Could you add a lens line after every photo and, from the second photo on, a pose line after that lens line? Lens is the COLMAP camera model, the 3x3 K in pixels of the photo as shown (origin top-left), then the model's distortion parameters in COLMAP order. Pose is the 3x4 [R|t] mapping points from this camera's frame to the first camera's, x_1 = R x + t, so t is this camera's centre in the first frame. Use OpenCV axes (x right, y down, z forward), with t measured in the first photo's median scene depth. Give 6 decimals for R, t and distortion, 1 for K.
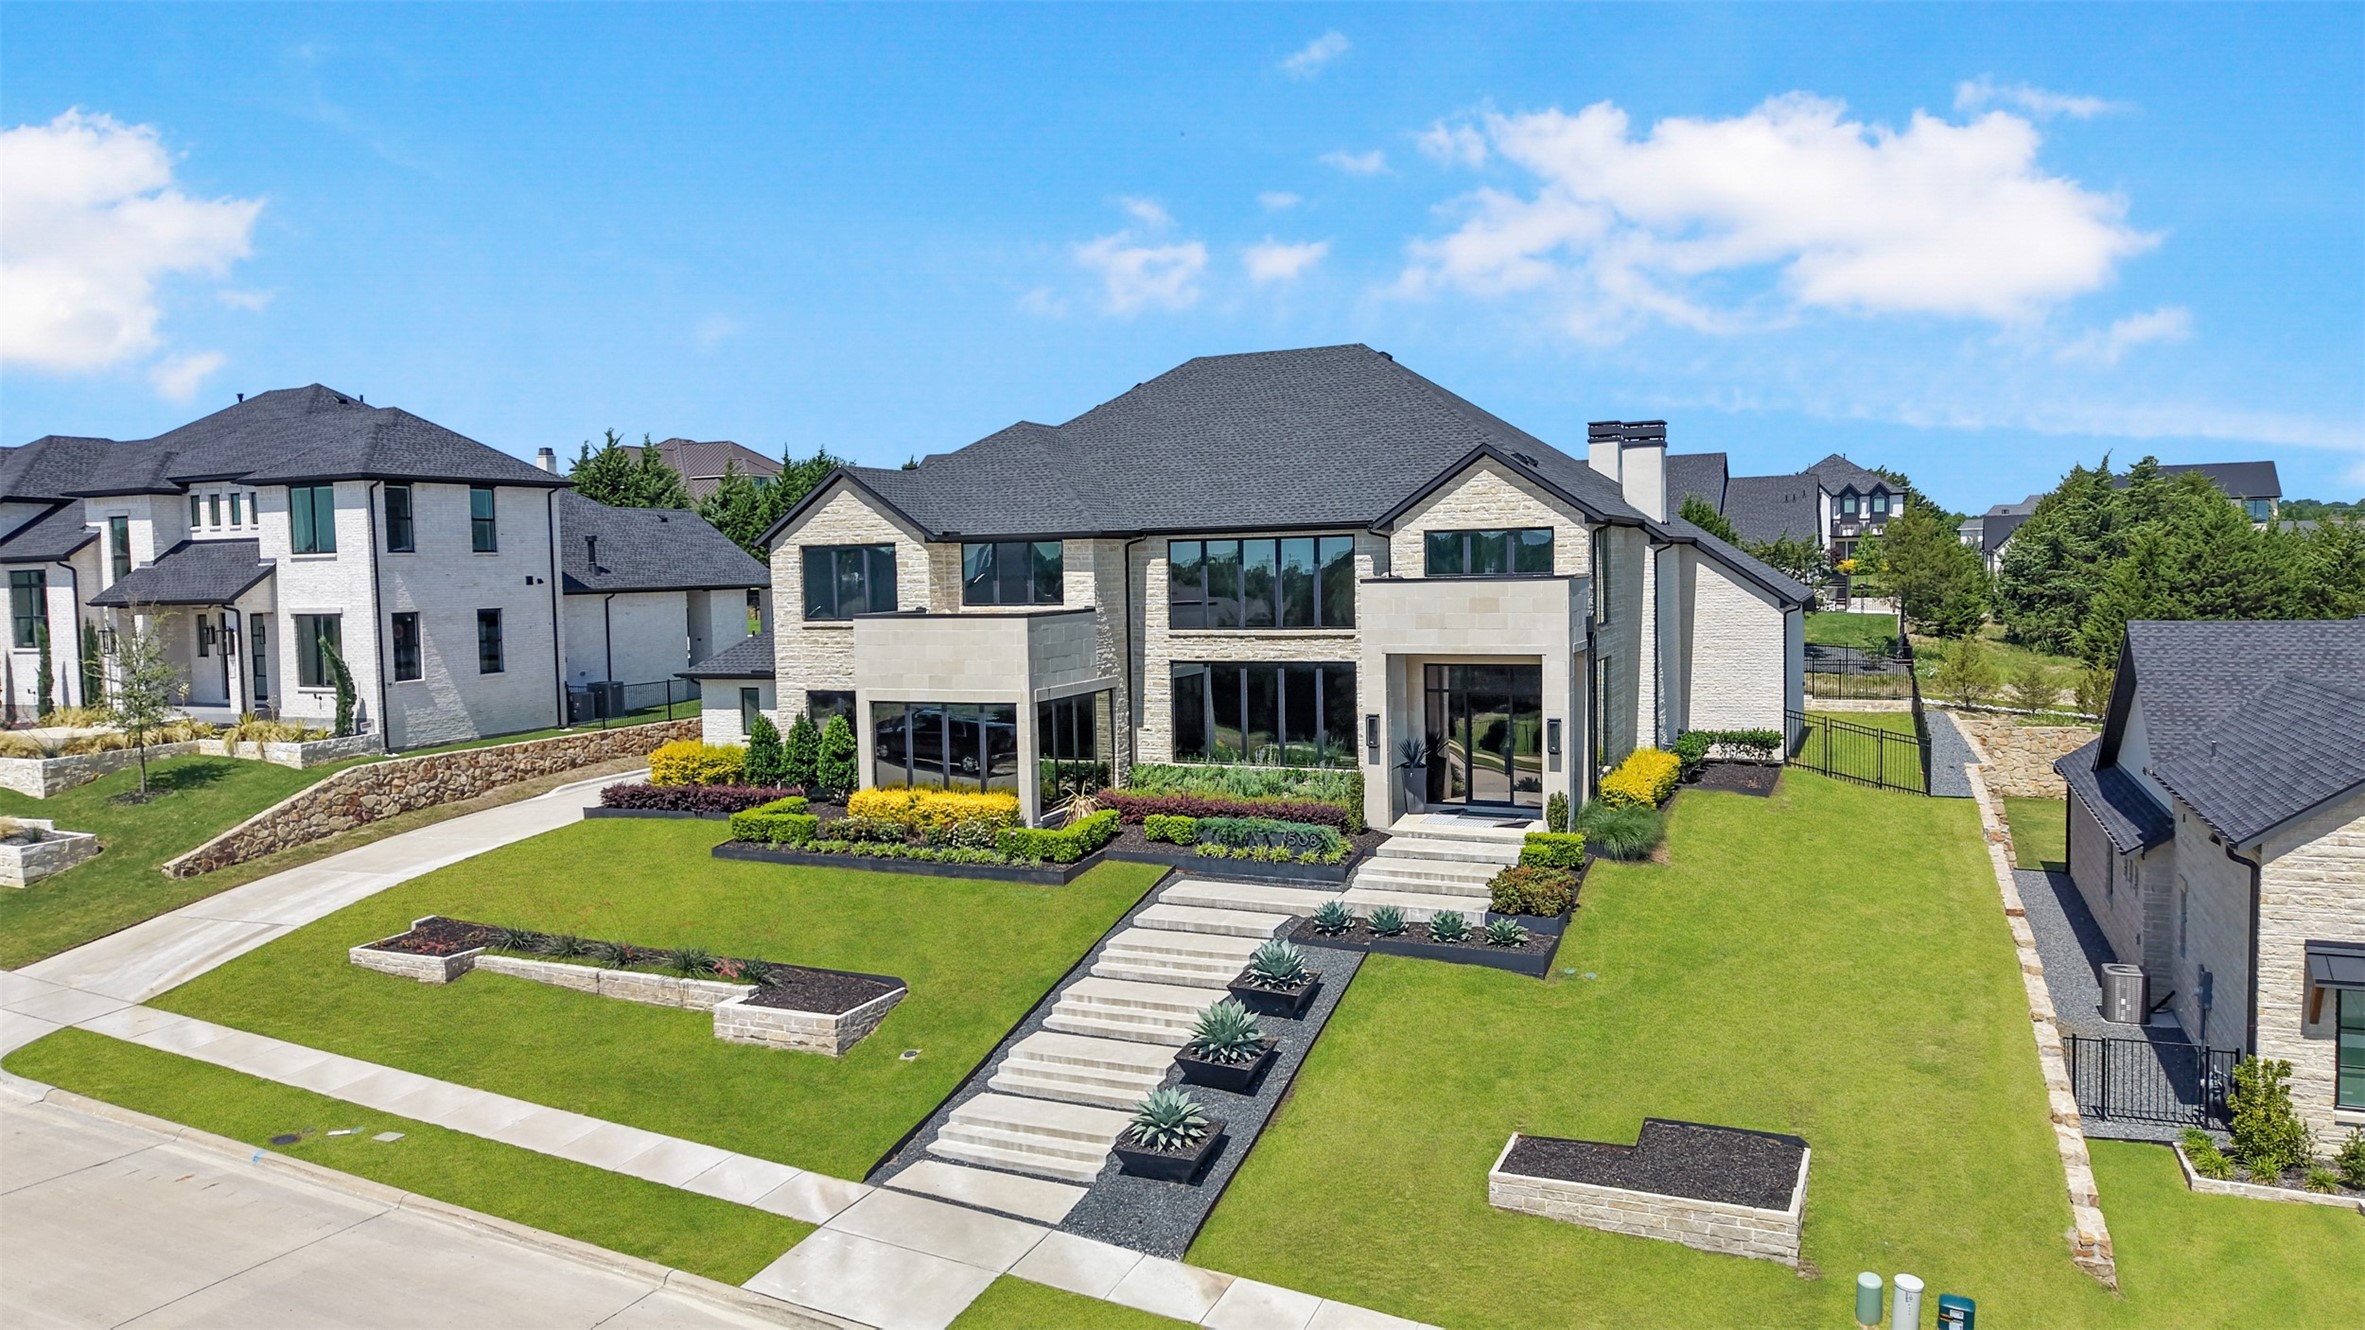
lens RADIAL K [[1615.2, 0, 1182.5], [0, 1615.2, 665.0], [0, 0, 1]] dist [0.025383, -0.022564]
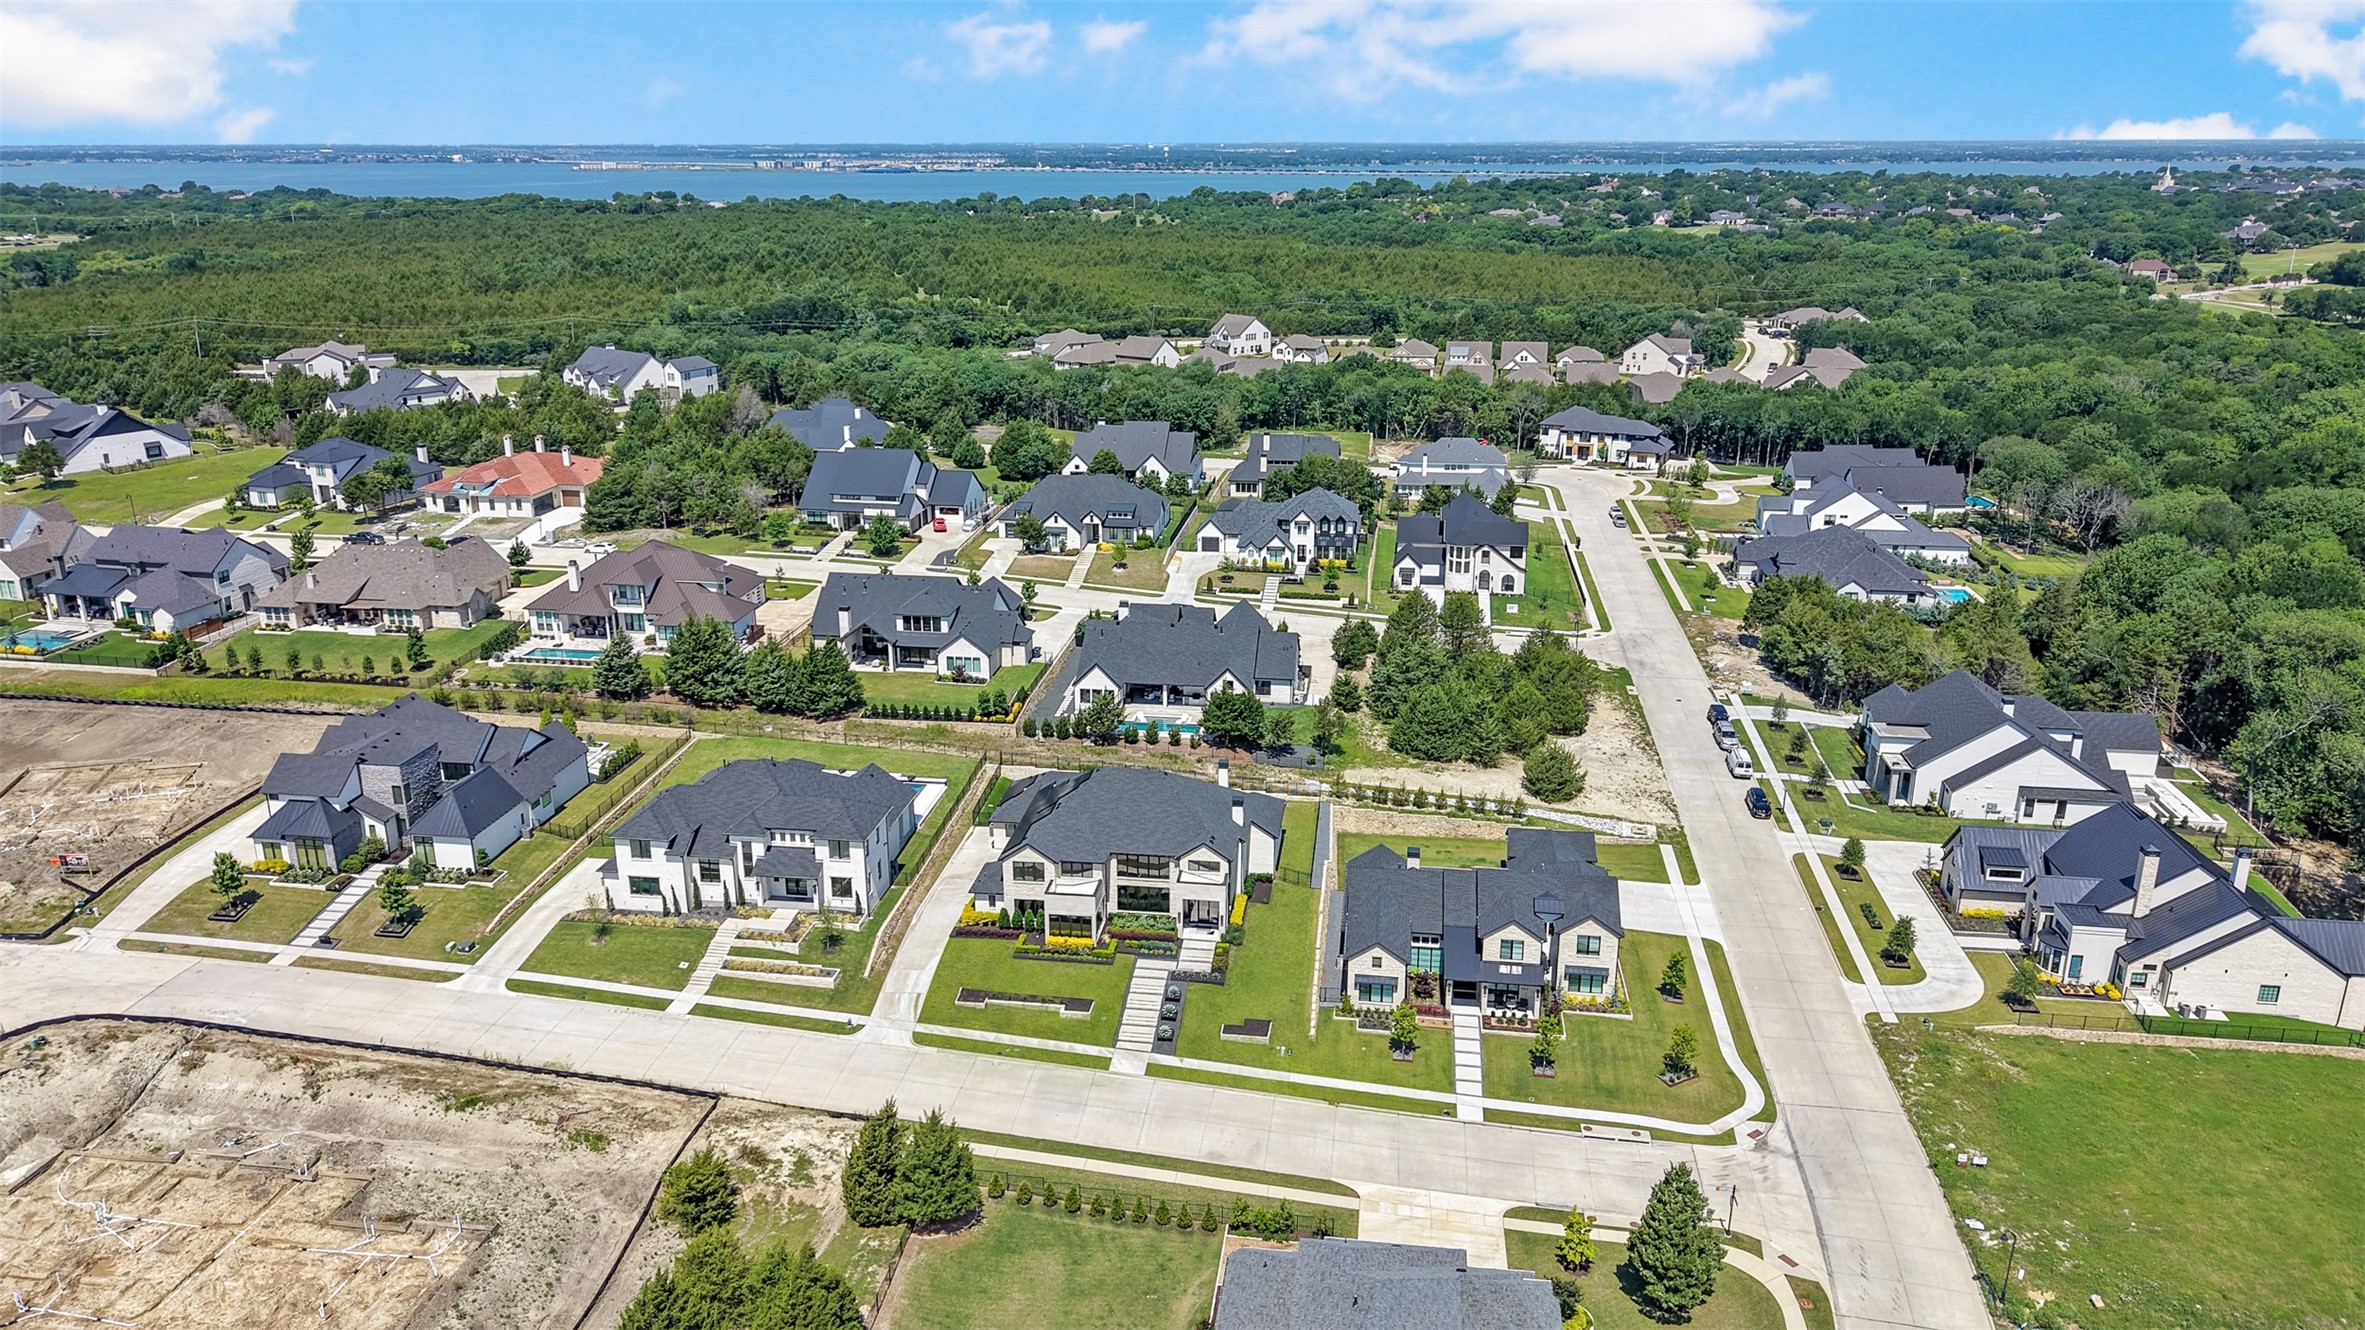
lens RADIAL K [[1690.2, 0, 1182.5], [0, 1690.2, 665.0], [0, 0, 1]] dist [0.204236, -0.000714]
pose [[0.960454, -0.063450, 0.271112, -0.968170], [-0.002250, 0.971888, 0.235431, -1.542324], [-0.278429, -0.226731, 0.933312, -2.801037]]
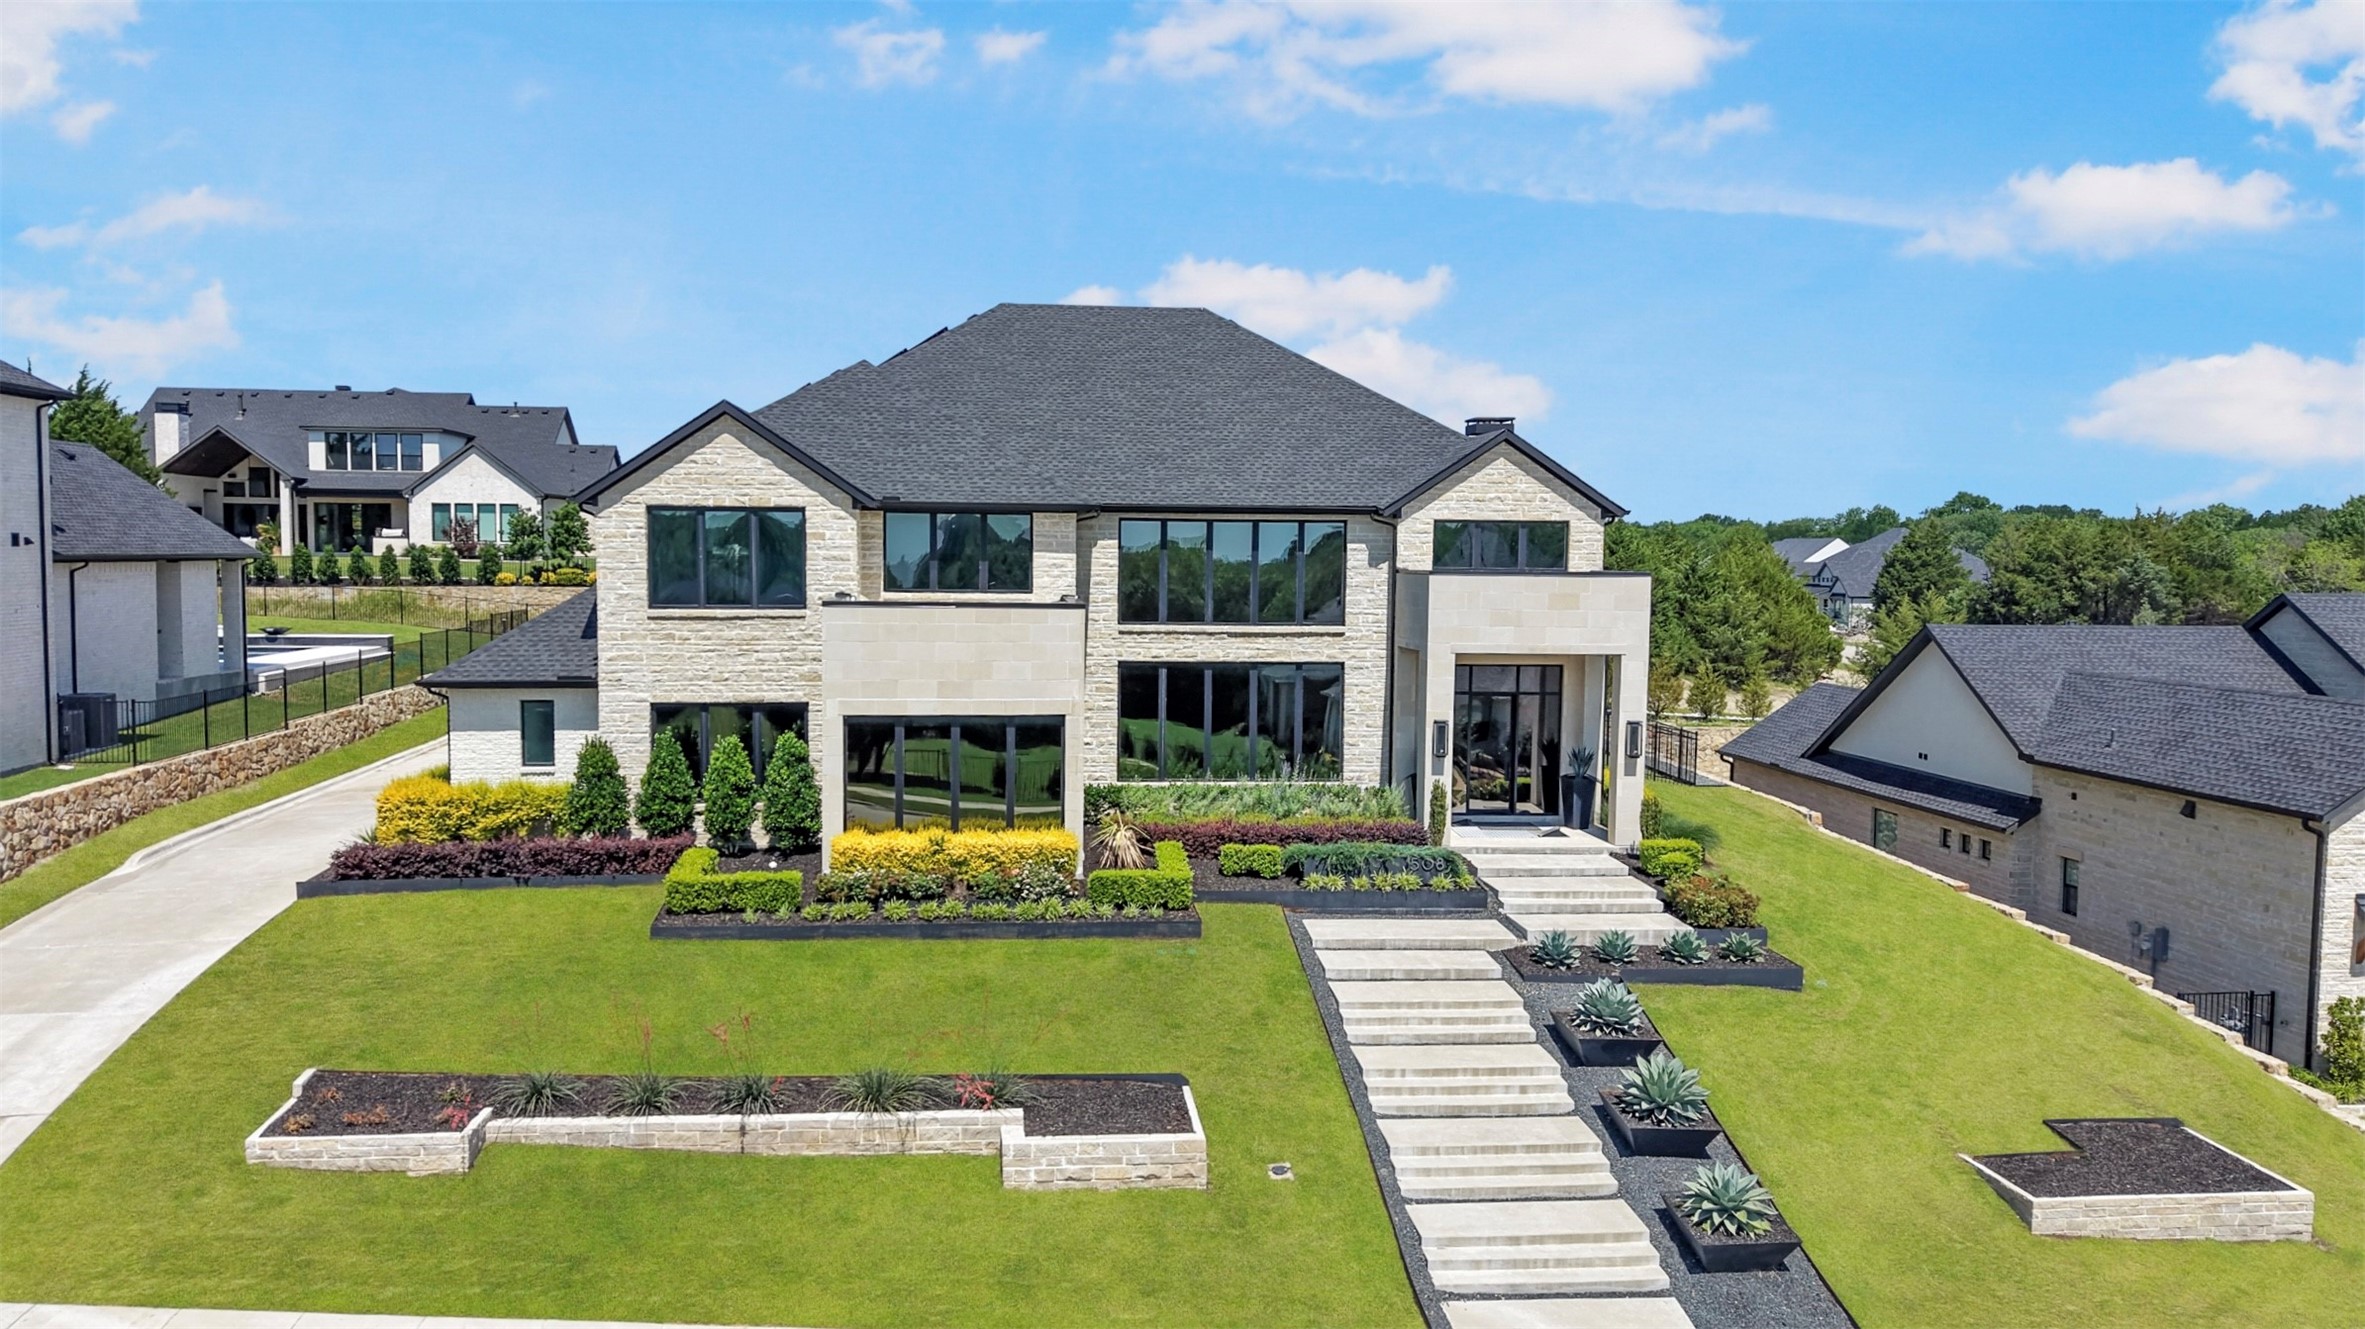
lens RADIAL K [[1711.7, 0, 1177.1], [0, 1711.7, 617.3], [0, 0, 1]] dist [0.002882, -0.002832]
pose [[0.865828, 0.010661, 0.500228, -0.466609], [0.002645, 0.999662, -0.025882, -0.002548], [-0.500334, 0.023733, 0.865507, 0.231107]]
